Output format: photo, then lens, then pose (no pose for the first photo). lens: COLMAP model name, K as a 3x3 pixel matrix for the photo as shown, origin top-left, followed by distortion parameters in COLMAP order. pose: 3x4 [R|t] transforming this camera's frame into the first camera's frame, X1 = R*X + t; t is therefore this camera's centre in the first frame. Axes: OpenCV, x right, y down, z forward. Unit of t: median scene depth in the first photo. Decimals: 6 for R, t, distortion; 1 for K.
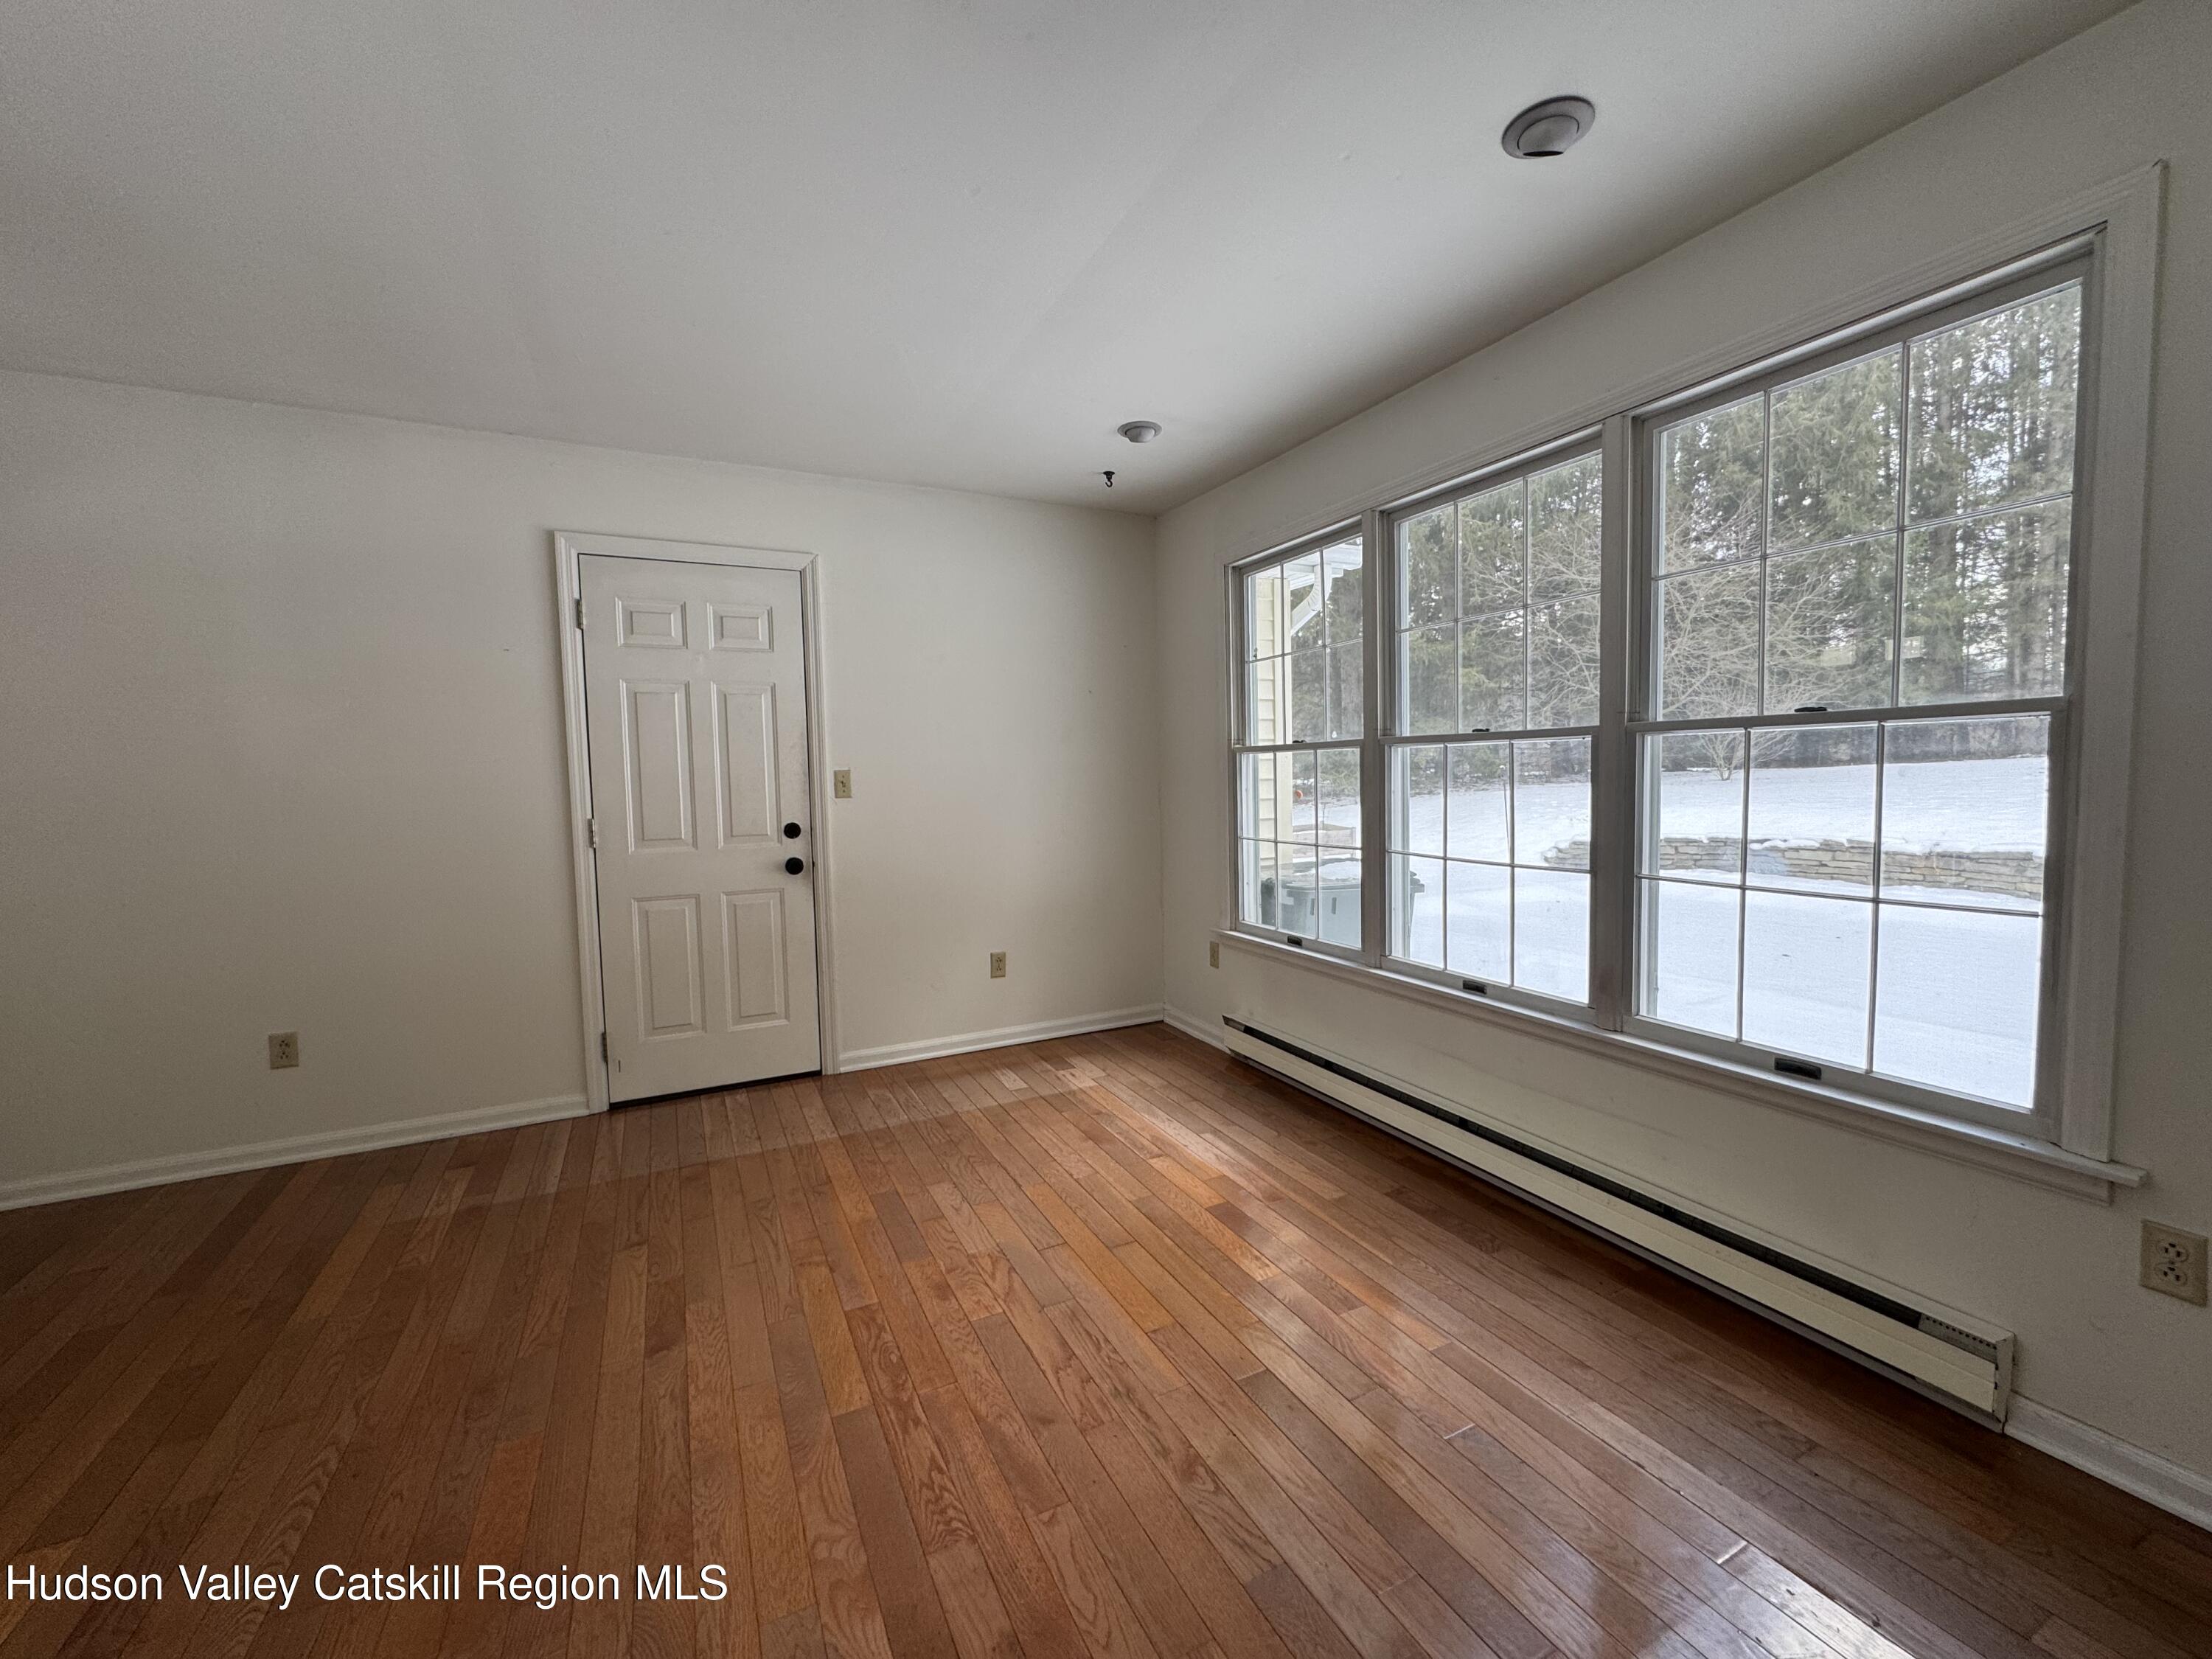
lens RADIAL K [[877.4, 0, 1104.1], [0, 877.4, 827.4], [0, 0, 1]] dist [-0.003018, 0.000806]
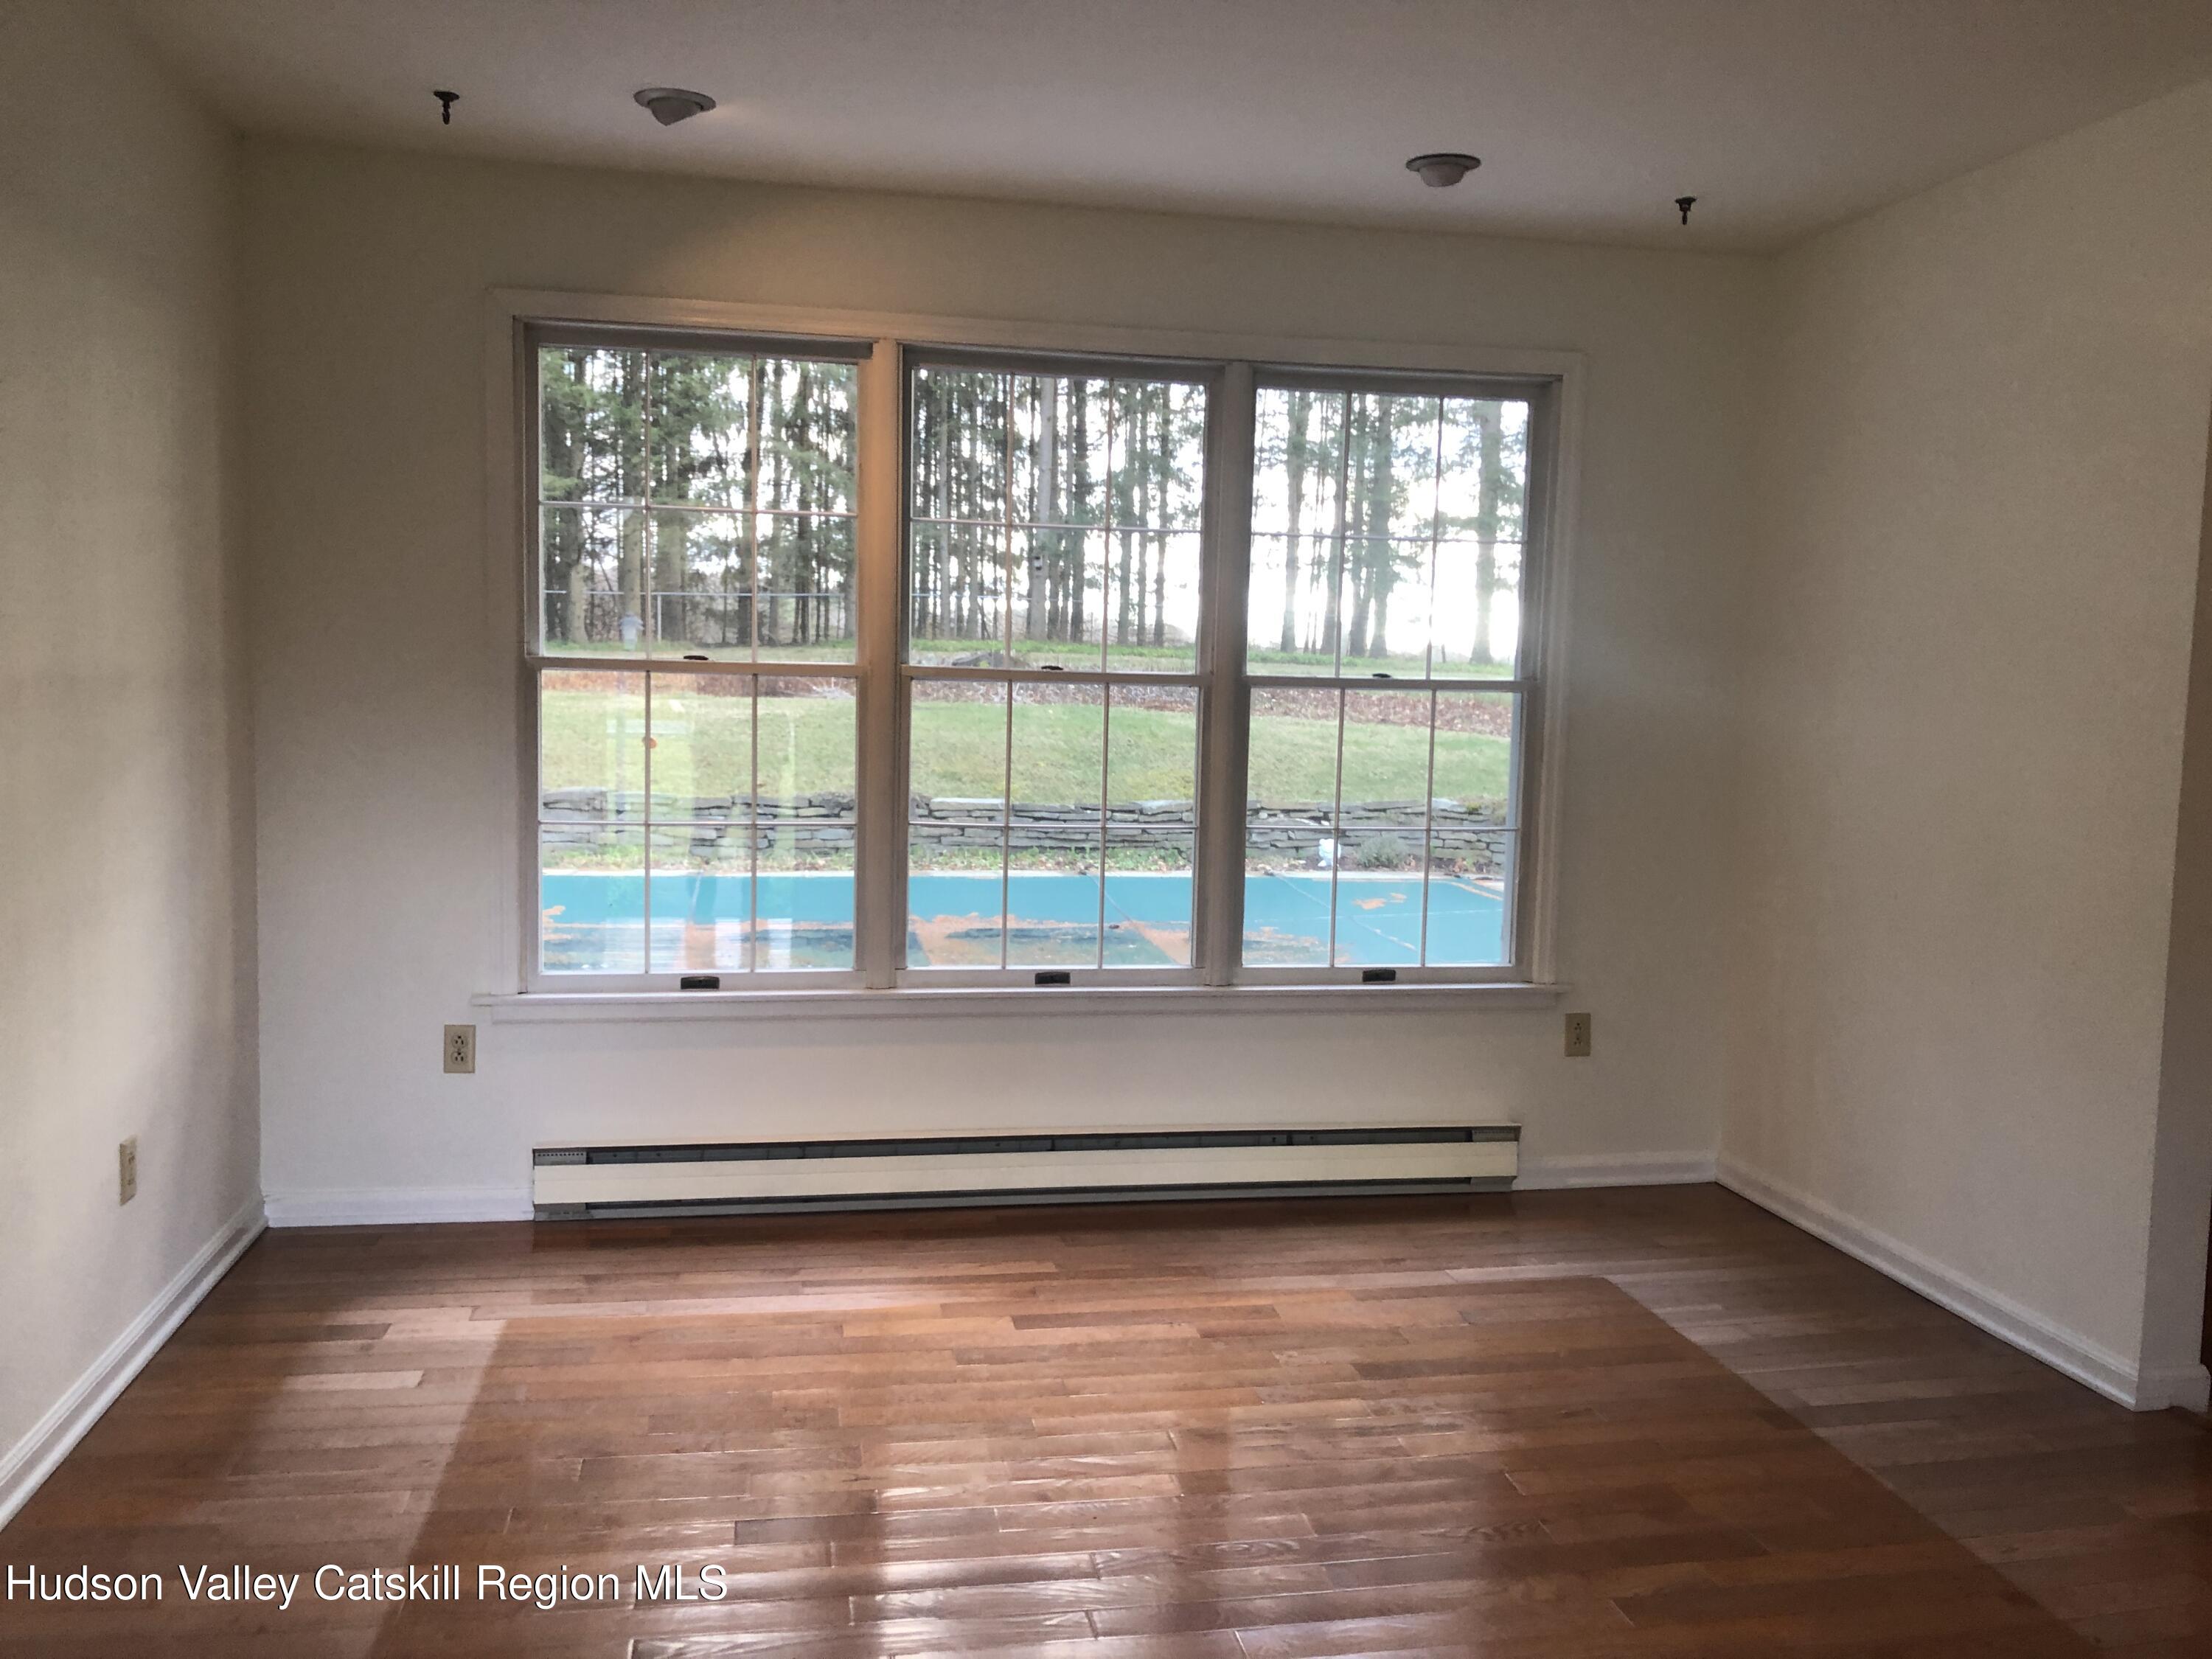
lens RADIAL K [[1819.3, 0, 1118.8], [0, 1819.3, 826.7], [0, 0, 1]] dist [0.035510, -0.034407]
pose [[0.257423, -0.058015, 0.964556, -1.112696], [0.026262, 0.998247, 0.053033, -0.046913], [-0.965942, 0.011679, 0.258495, 0.460203]]
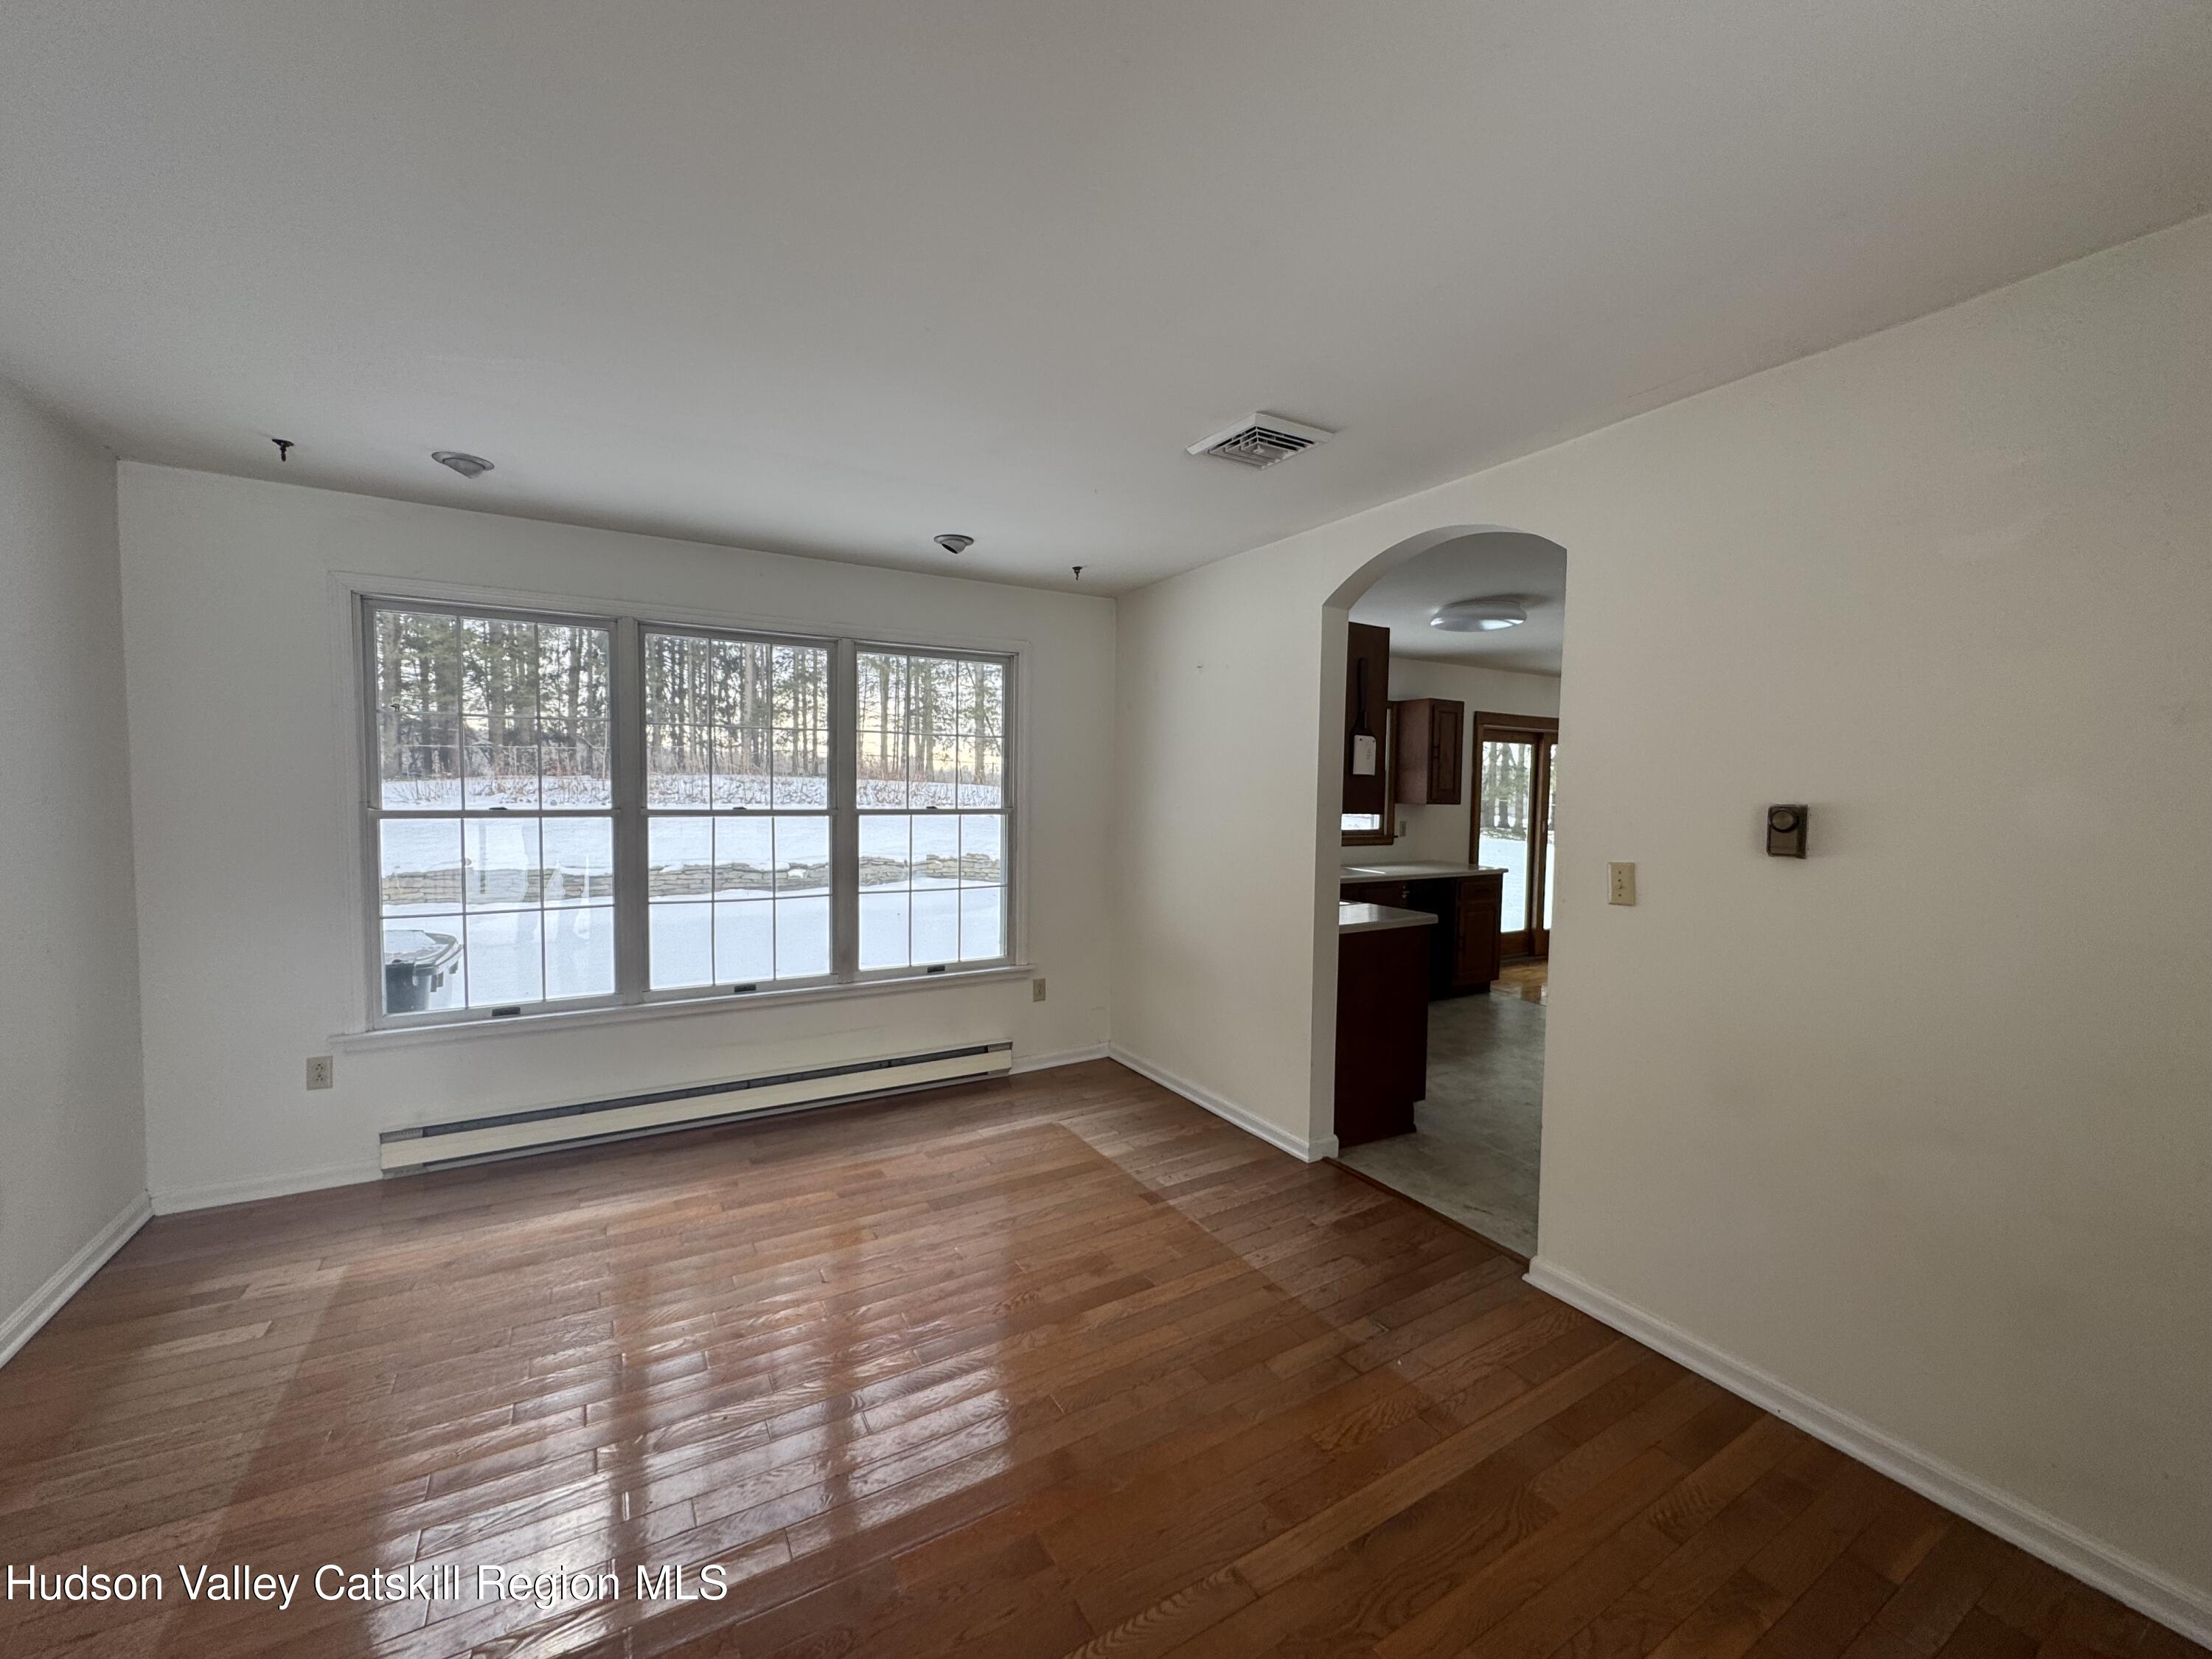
lens RADIAL K [[877.4, 0, 1106.6], [0, 877.4, 833.1], [0, 0, 1]] dist [-0.003018, 0.000806]
pose [[-0.078930, -0.034792, 0.996273, -0.958518], [0.046720, 0.998164, 0.038560, -0.090451], [-0.995785, 0.049589, -0.077159, 0.475303]]
